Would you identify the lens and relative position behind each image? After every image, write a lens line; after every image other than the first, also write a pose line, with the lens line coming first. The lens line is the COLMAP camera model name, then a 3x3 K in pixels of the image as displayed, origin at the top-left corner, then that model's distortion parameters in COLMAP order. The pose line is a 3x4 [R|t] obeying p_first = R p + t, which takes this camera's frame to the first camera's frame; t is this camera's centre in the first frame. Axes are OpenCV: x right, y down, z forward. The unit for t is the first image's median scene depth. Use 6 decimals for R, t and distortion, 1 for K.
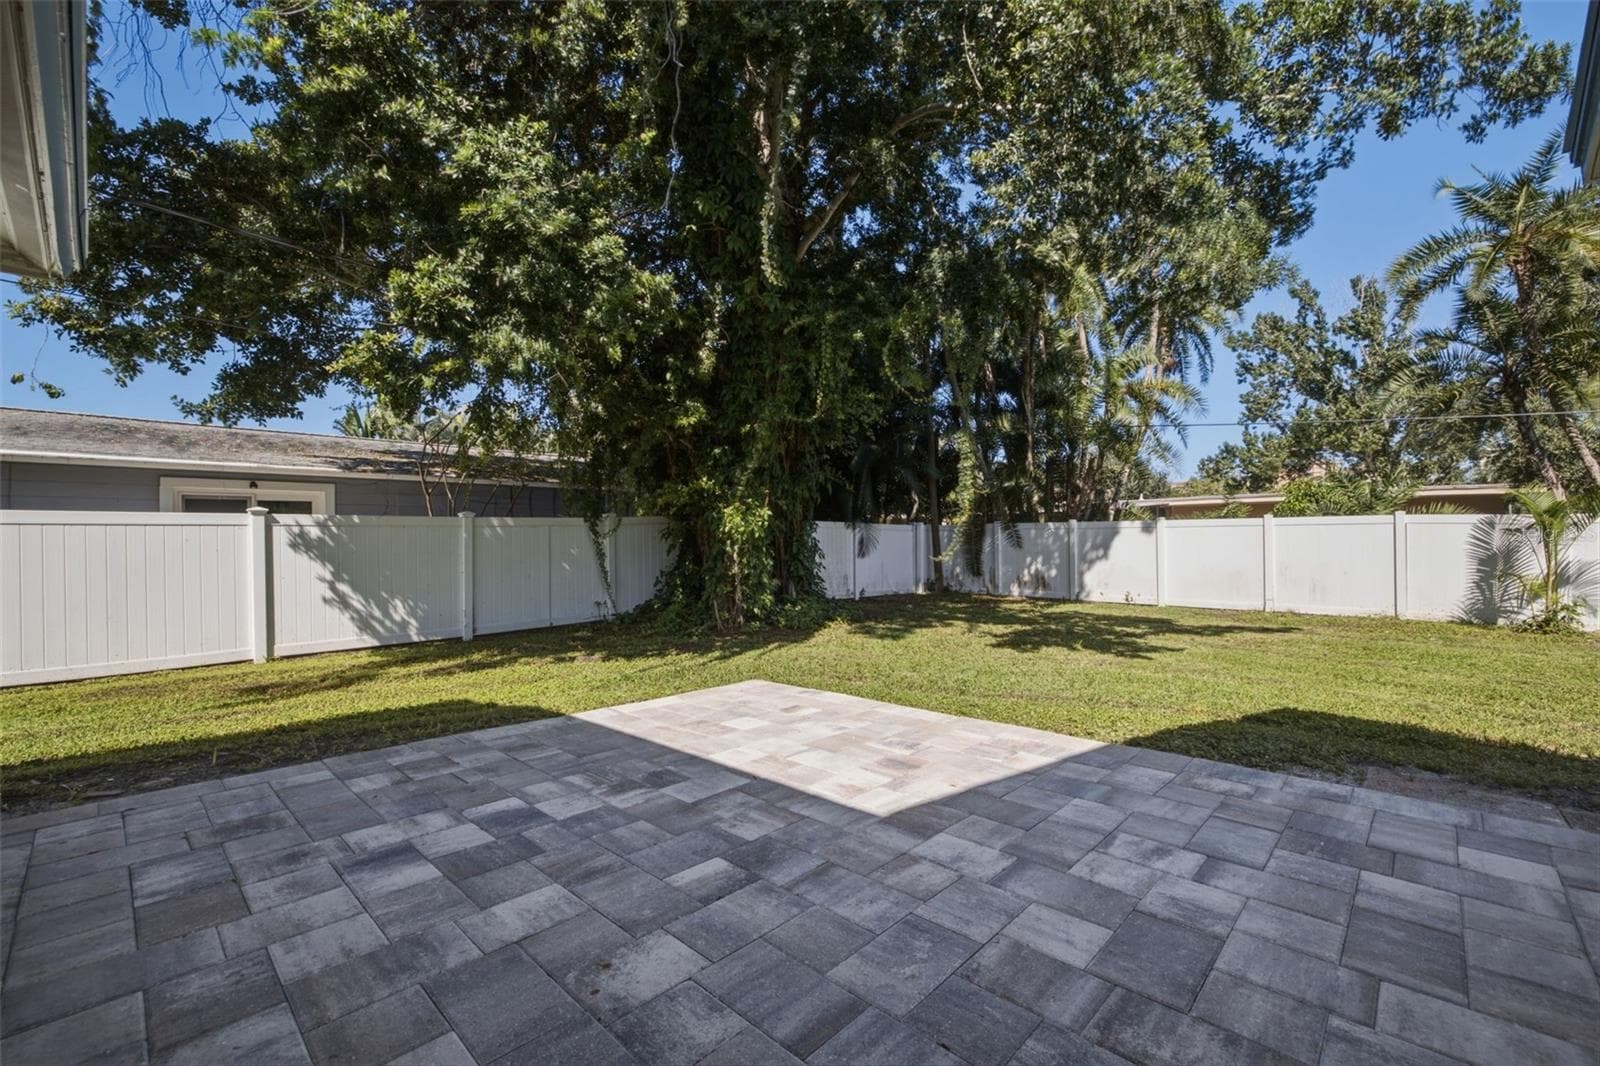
lens RADIAL K [[678.6, 0, 800.0], [0, 678.6, 533.0], [0, 0, 1]] dist [0.007616, -0.000089]
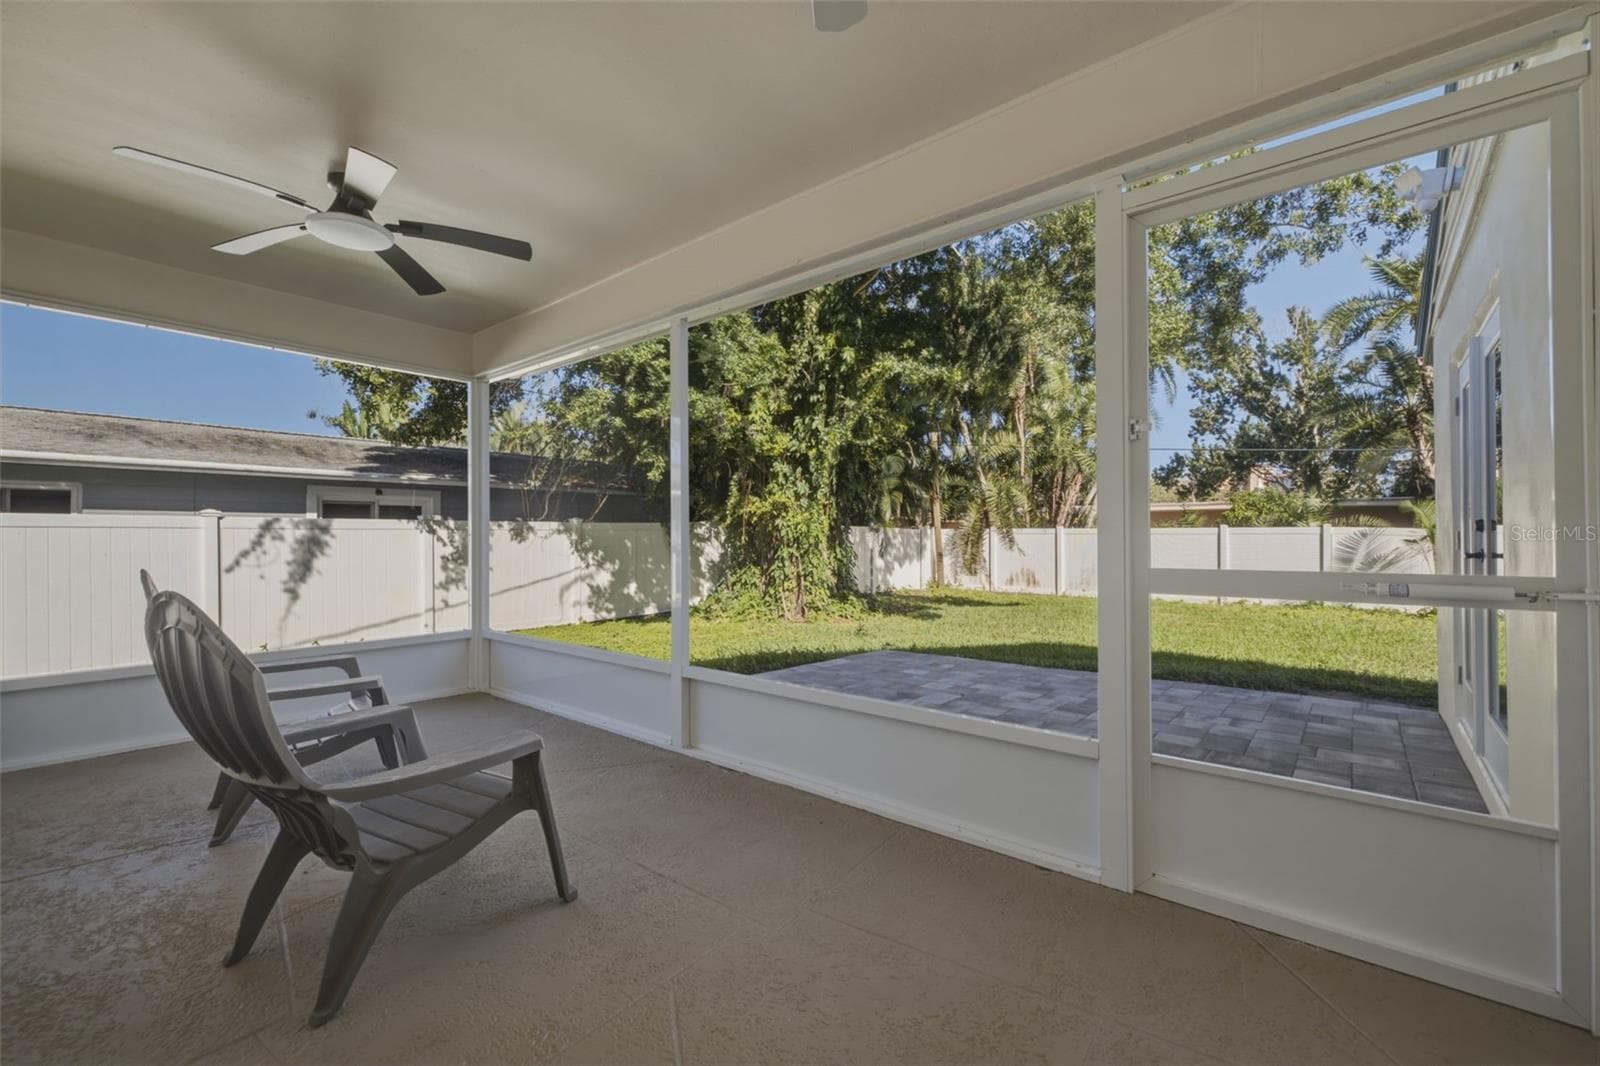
lens RADIAL K [[671.5, 0, 800.0], [0, 671.5, 533.0], [0, 0, 1]] dist [-0.000790, -0.000142]
pose [[0.998439, 0.008890, 0.055150, -0.097516], [-0.009053, 0.999955, 0.002723, -0.006960], [-0.055123, -0.003219, 0.998474, -0.110506]]
